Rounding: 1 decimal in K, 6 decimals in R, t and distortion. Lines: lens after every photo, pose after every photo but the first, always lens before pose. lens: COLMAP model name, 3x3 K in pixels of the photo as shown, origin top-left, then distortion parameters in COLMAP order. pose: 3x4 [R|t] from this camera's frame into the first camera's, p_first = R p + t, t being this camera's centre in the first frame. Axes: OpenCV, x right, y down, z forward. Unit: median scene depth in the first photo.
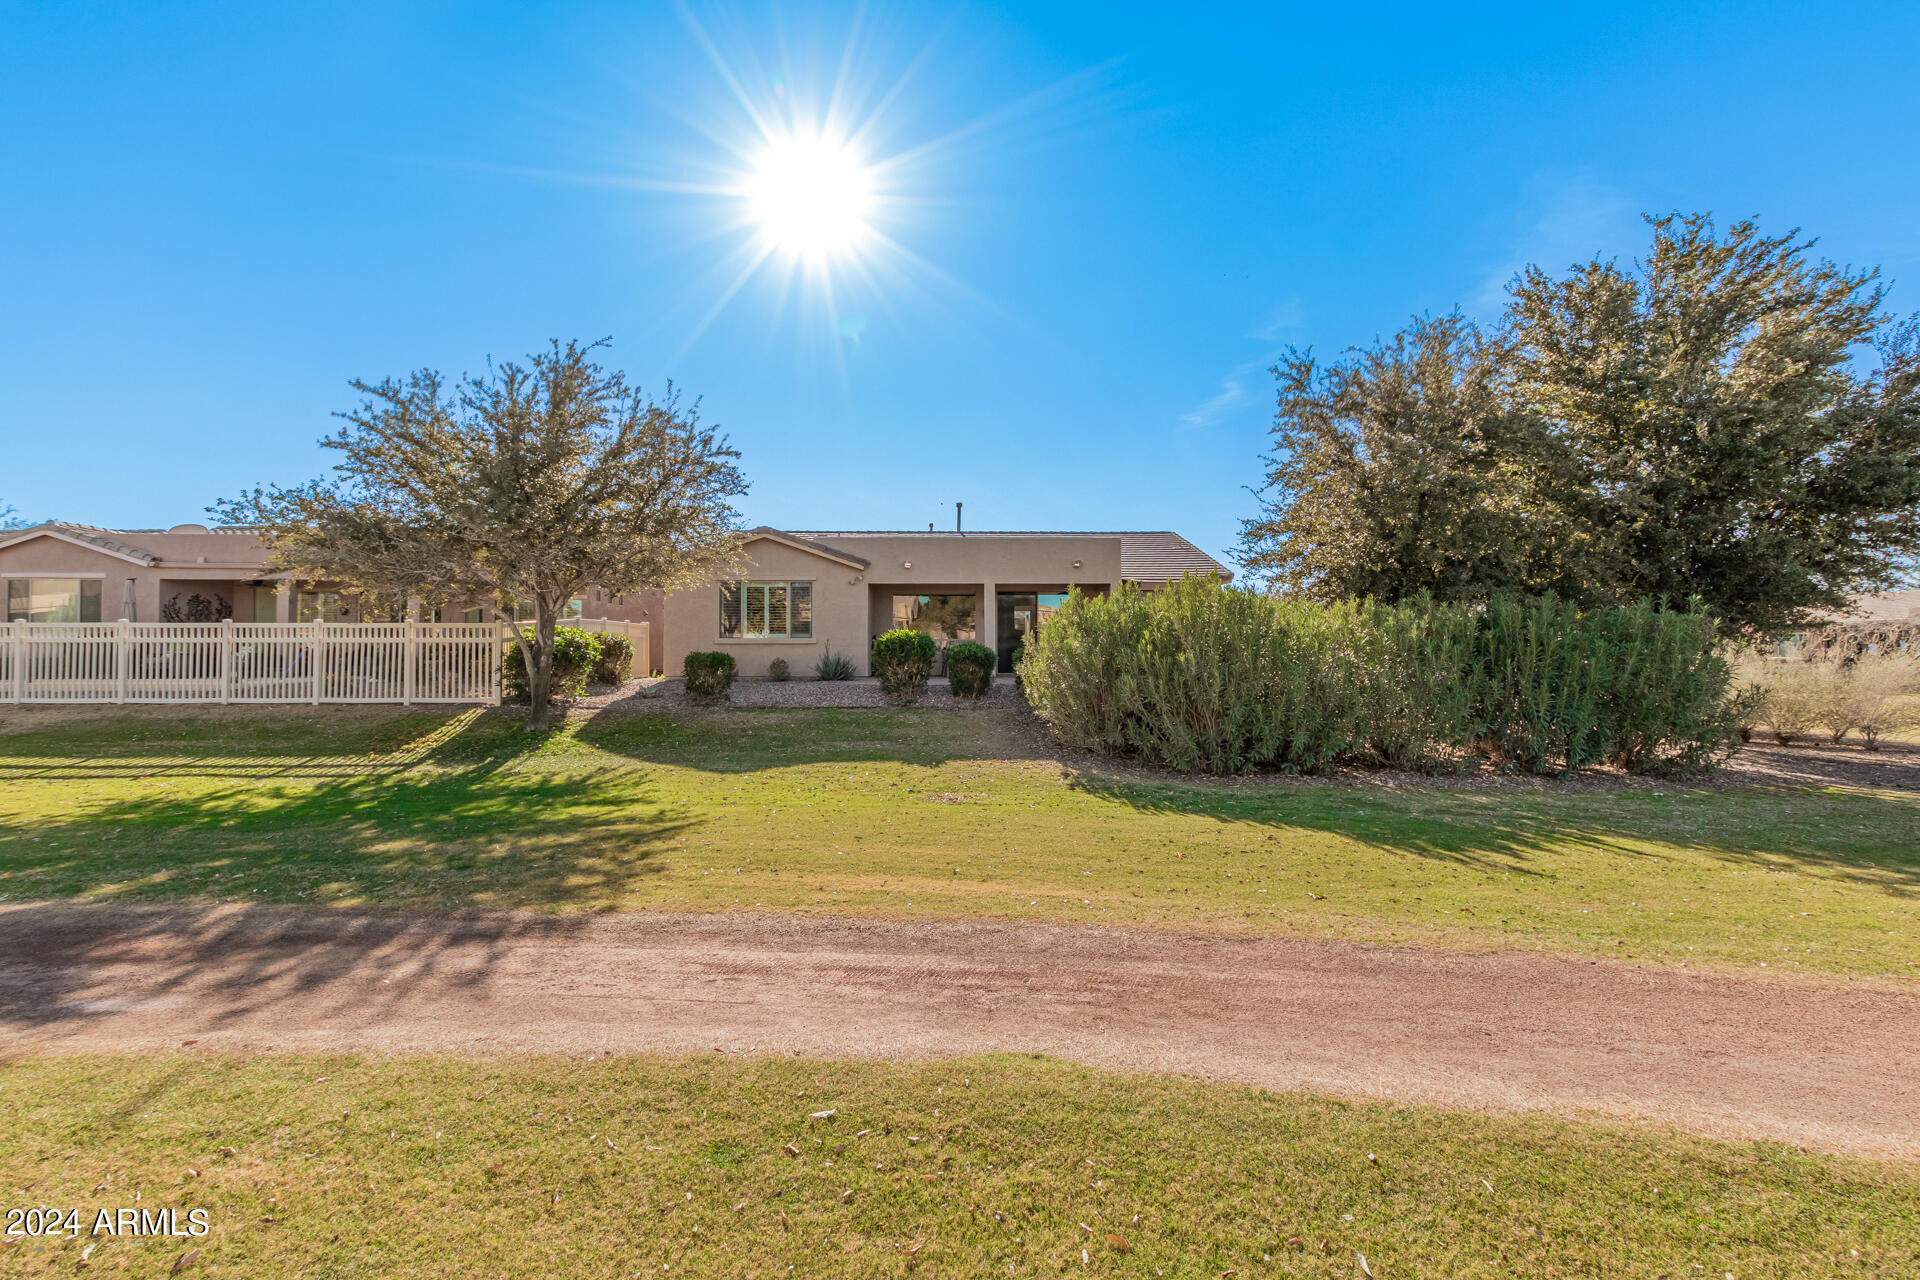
lens RADIAL K [[878.1, 0, 965.0], [0, 878.1, 637.6], [0, 0, 1]] dist [0.002806, -0.002342]
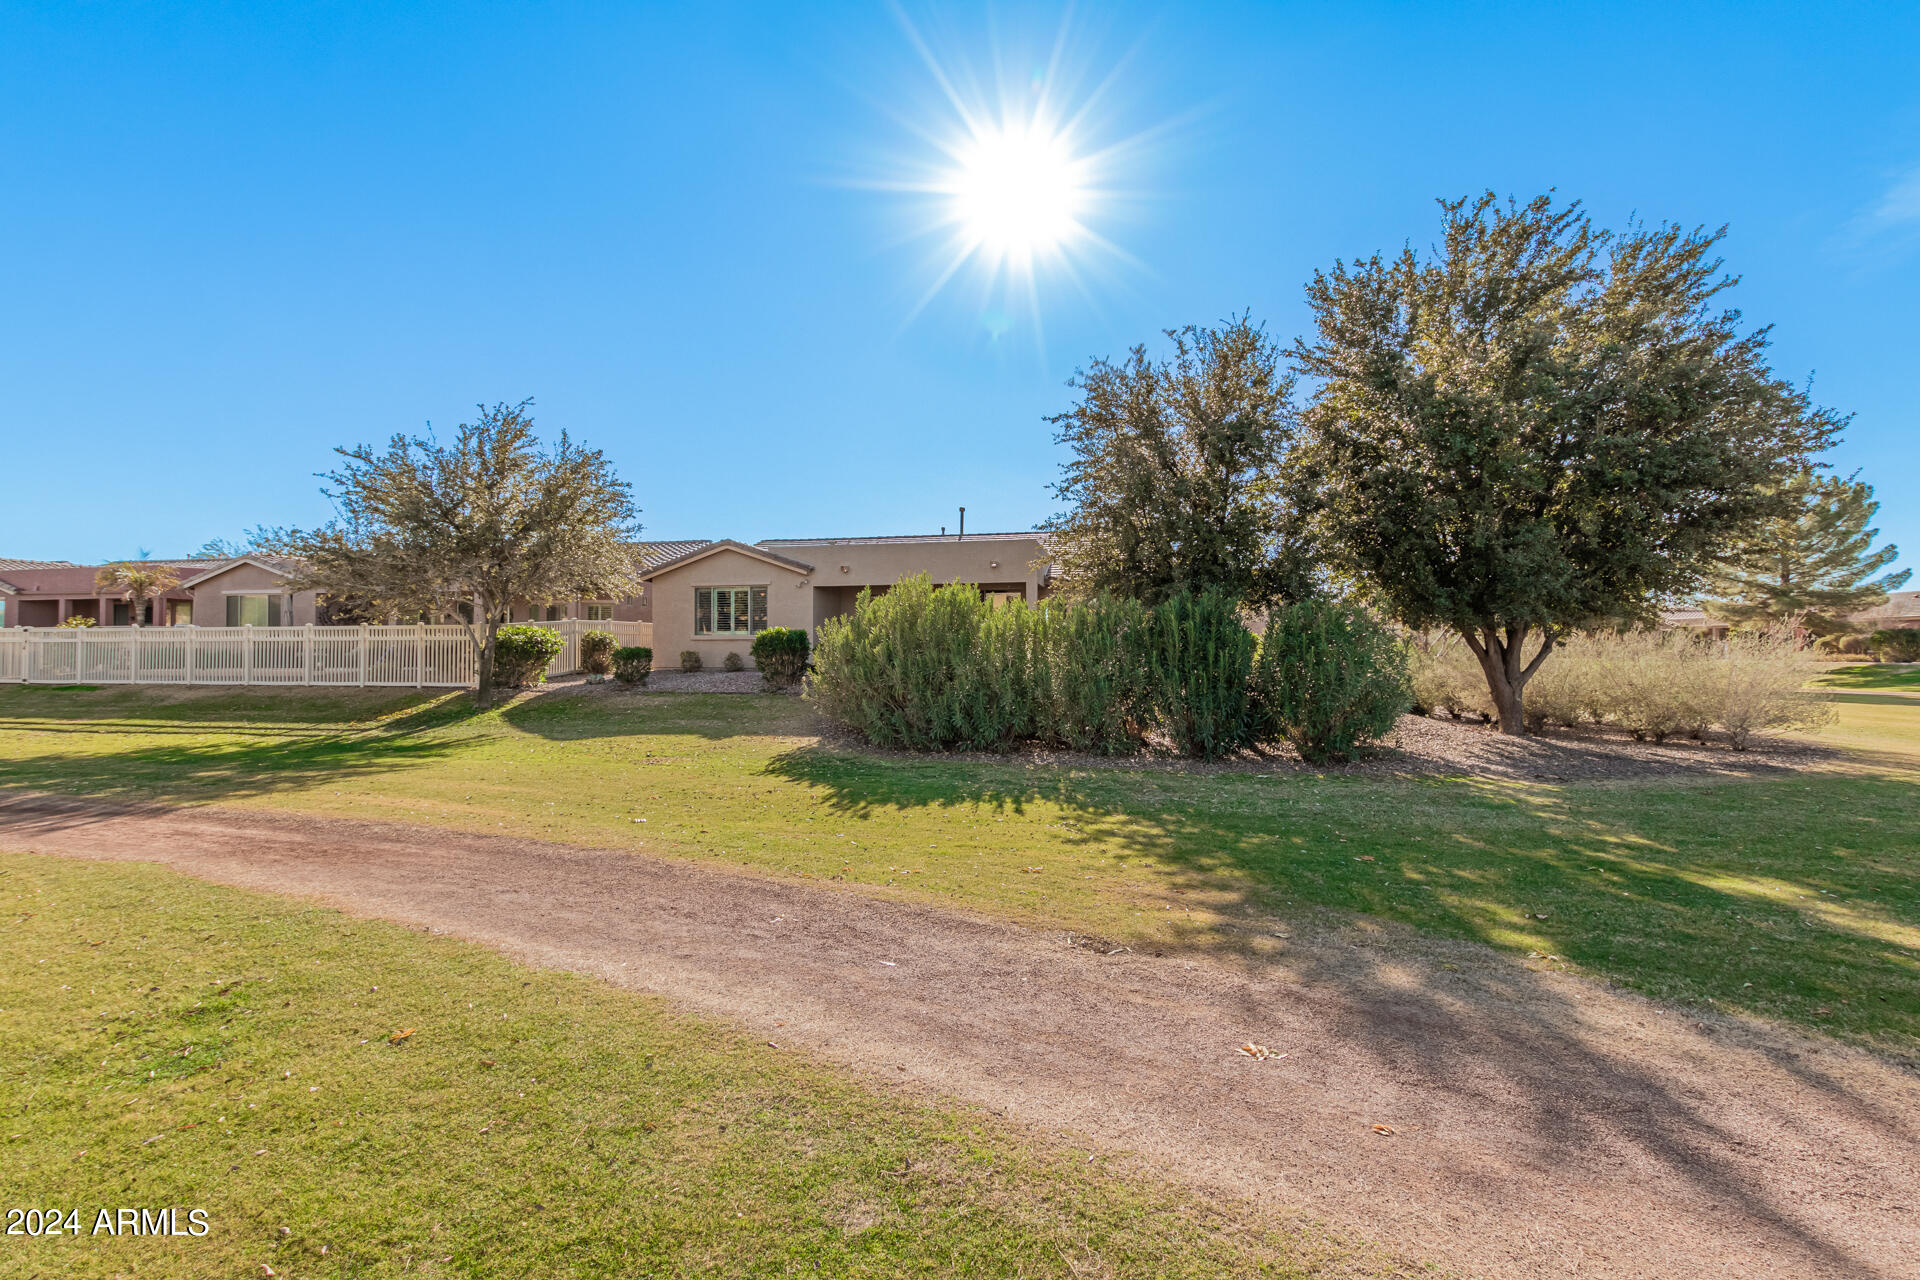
lens RADIAL K [[878.1, 0, 953.2], [0, 878.1, 651.1], [0, 0, 1]] dist [0.002806, -0.002342]
pose [[0.972199, -0.000676, -0.234157, 0.462085], [0.005709, 0.999767, 0.020818, -0.000921], [0.234088, -0.021576, 0.971976, -0.088690]]
